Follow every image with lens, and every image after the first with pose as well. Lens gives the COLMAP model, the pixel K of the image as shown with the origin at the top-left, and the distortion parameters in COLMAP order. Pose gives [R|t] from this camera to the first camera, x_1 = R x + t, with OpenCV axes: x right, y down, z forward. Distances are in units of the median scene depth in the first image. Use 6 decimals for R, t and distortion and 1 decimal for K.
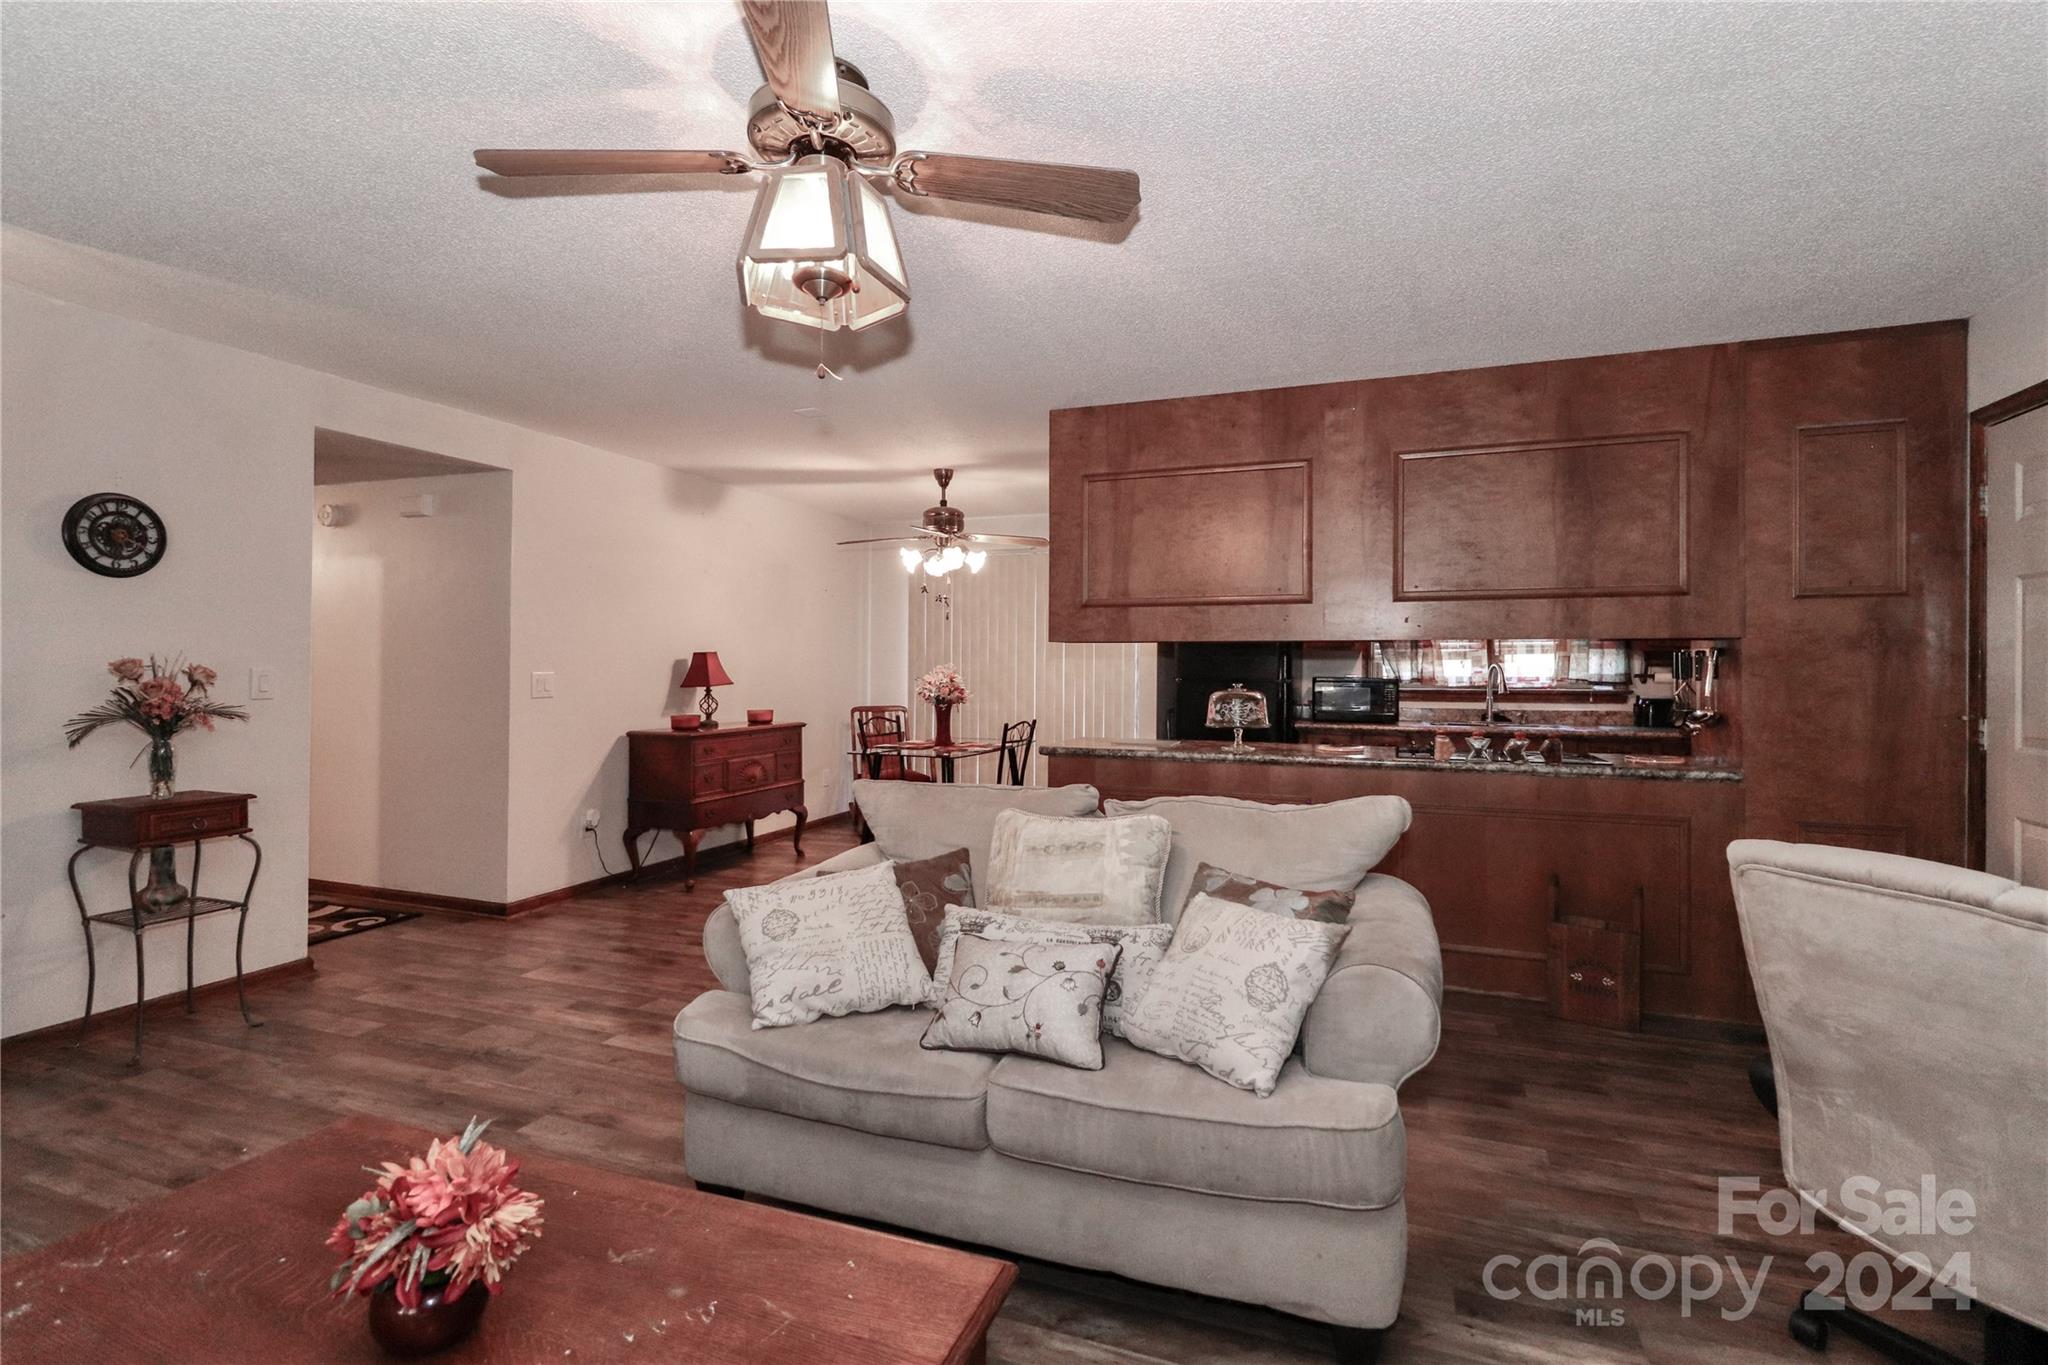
lens RADIAL K [[948.4, 0, 1034.9], [0, 948.4, 663.8], [0, 0, 1]] dist [0.001312, -0.000060]
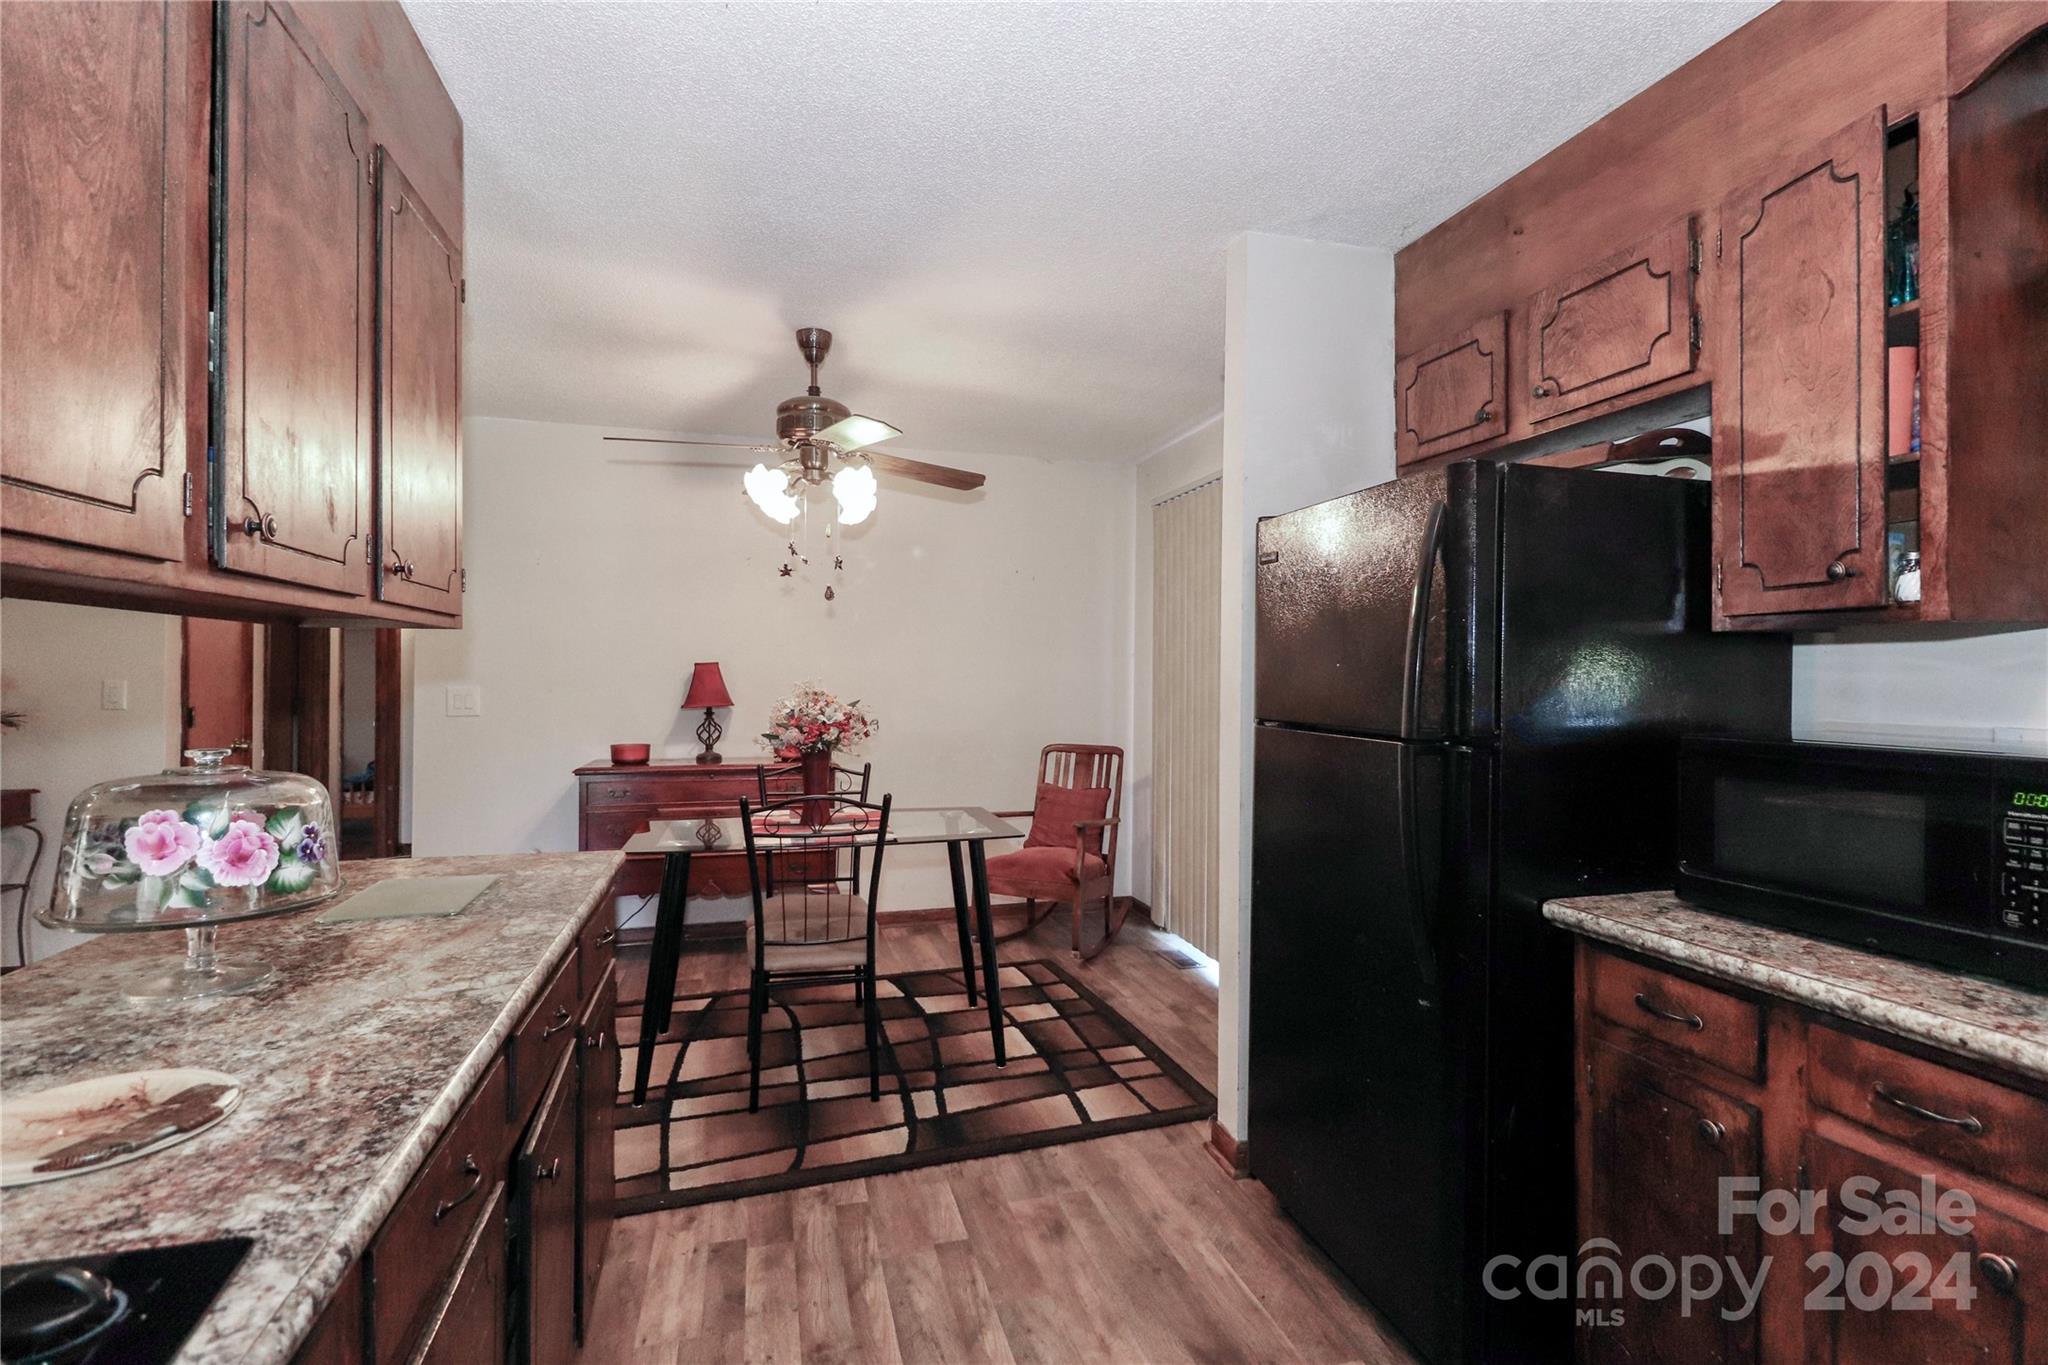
lens RADIAL K [[953.7, 0, 1024.0], [0, 953.7, 682.5], [0, 0, 1]] dist [0.000775, 0.000159]
pose [[0.595098, 0.004776, -0.803639, 0.589939], [-0.001950, 0.999988, 0.004498, -0.000875], [0.803651, -0.001110, 0.595100, 1.052418]]
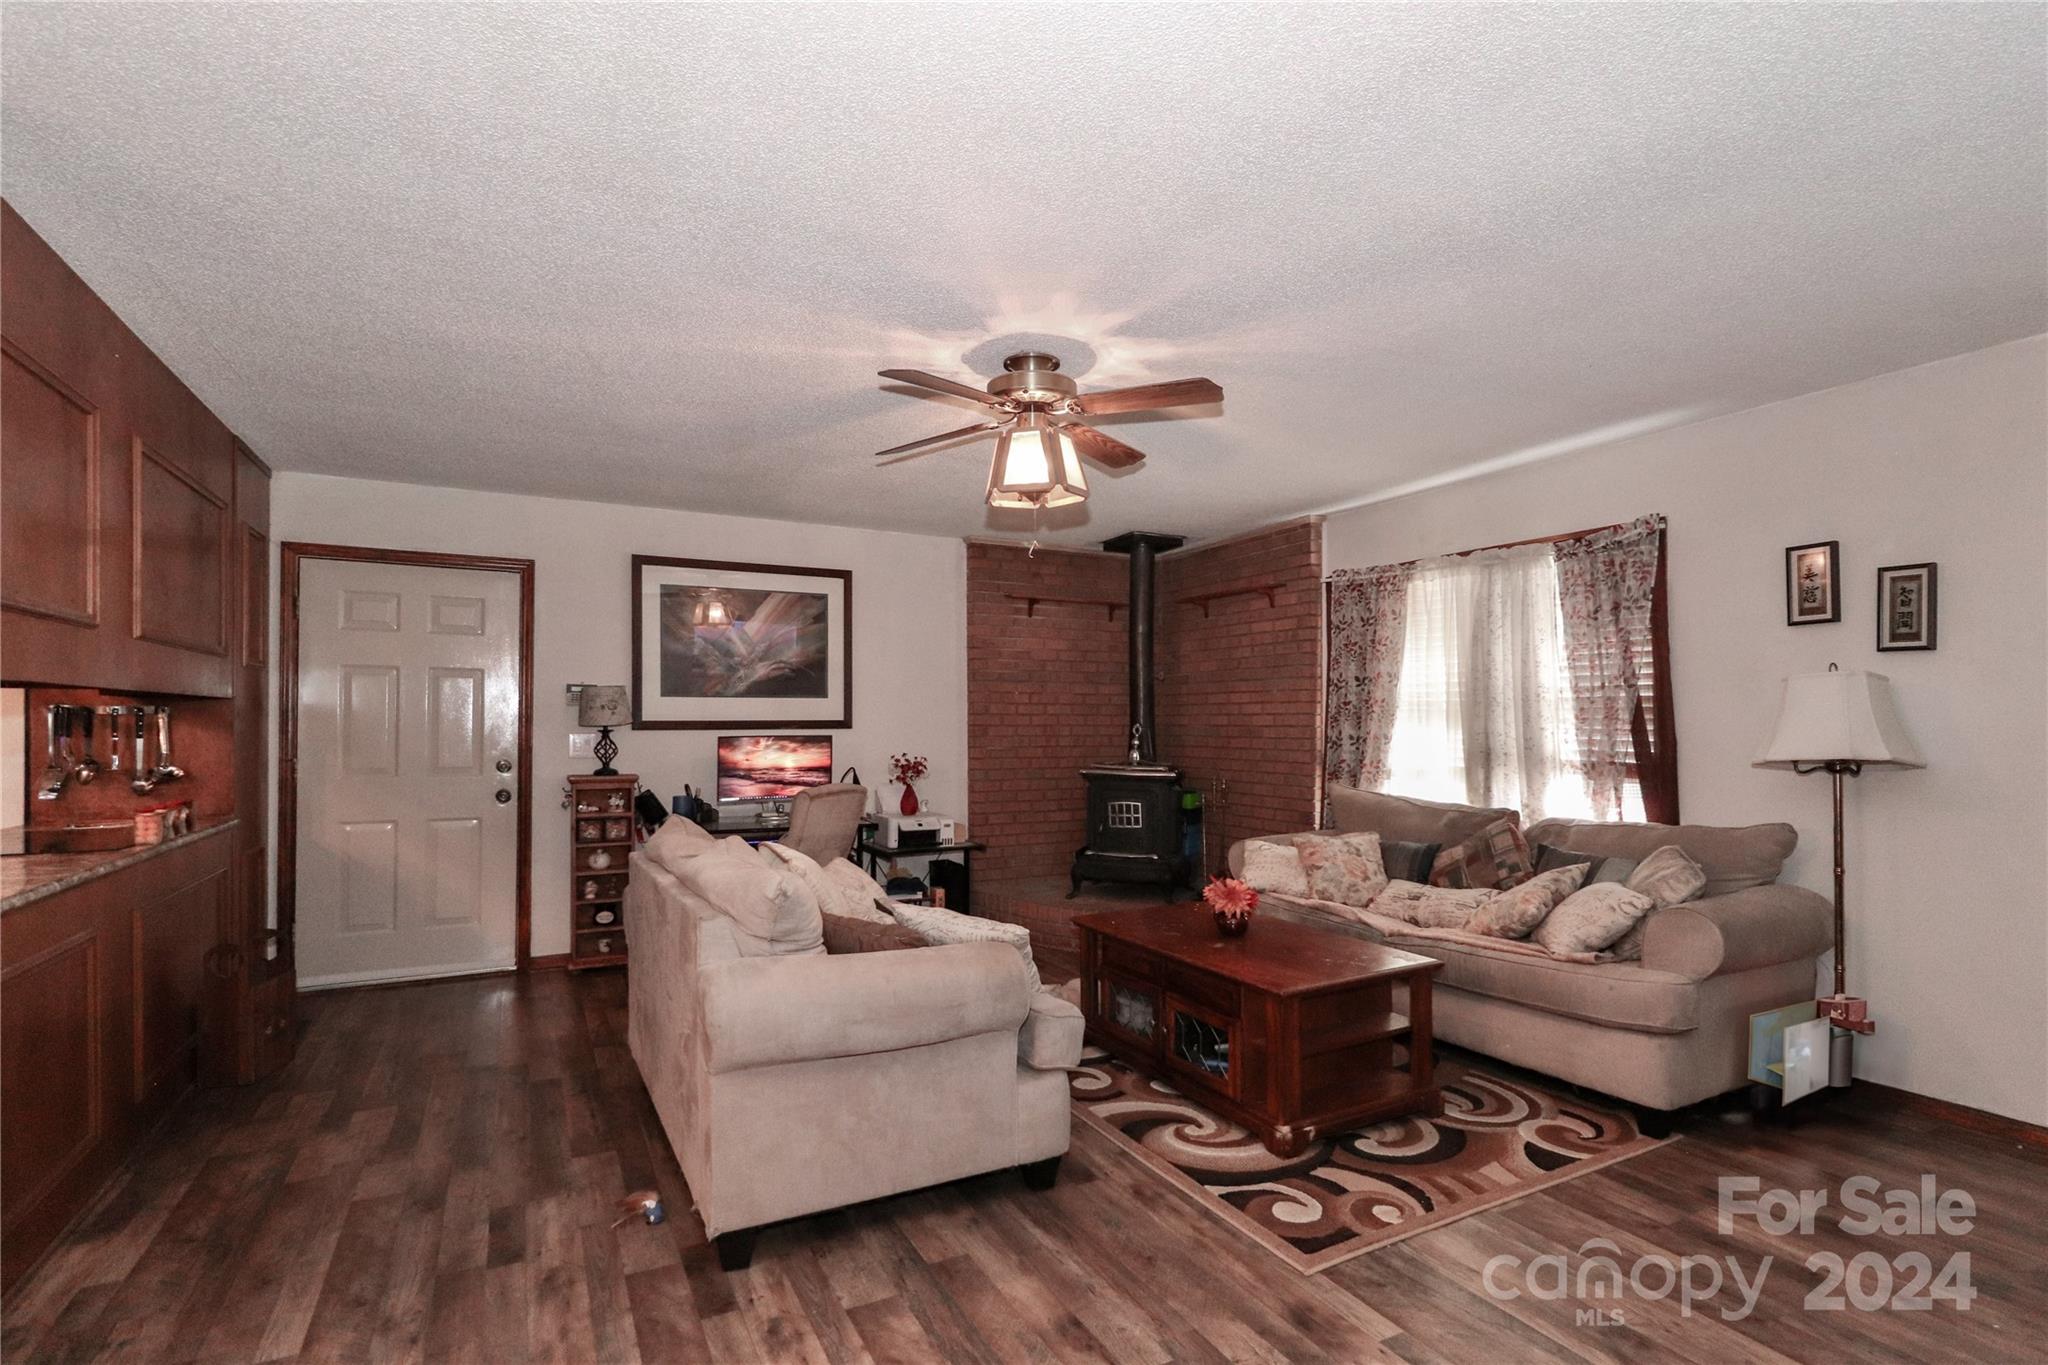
lens RADIAL K [[968.1, 0, 1035.1], [0, 968.1, 718.8], [0, 0, 1]] dist [0.001757, 0.000183]
pose [[-0.745722, -0.002824, 0.666251, -0.584346], [-0.006066, 0.999978, -0.002552, -0.004612], [-0.666229, -0.005945, -0.745723, 0.990211]]
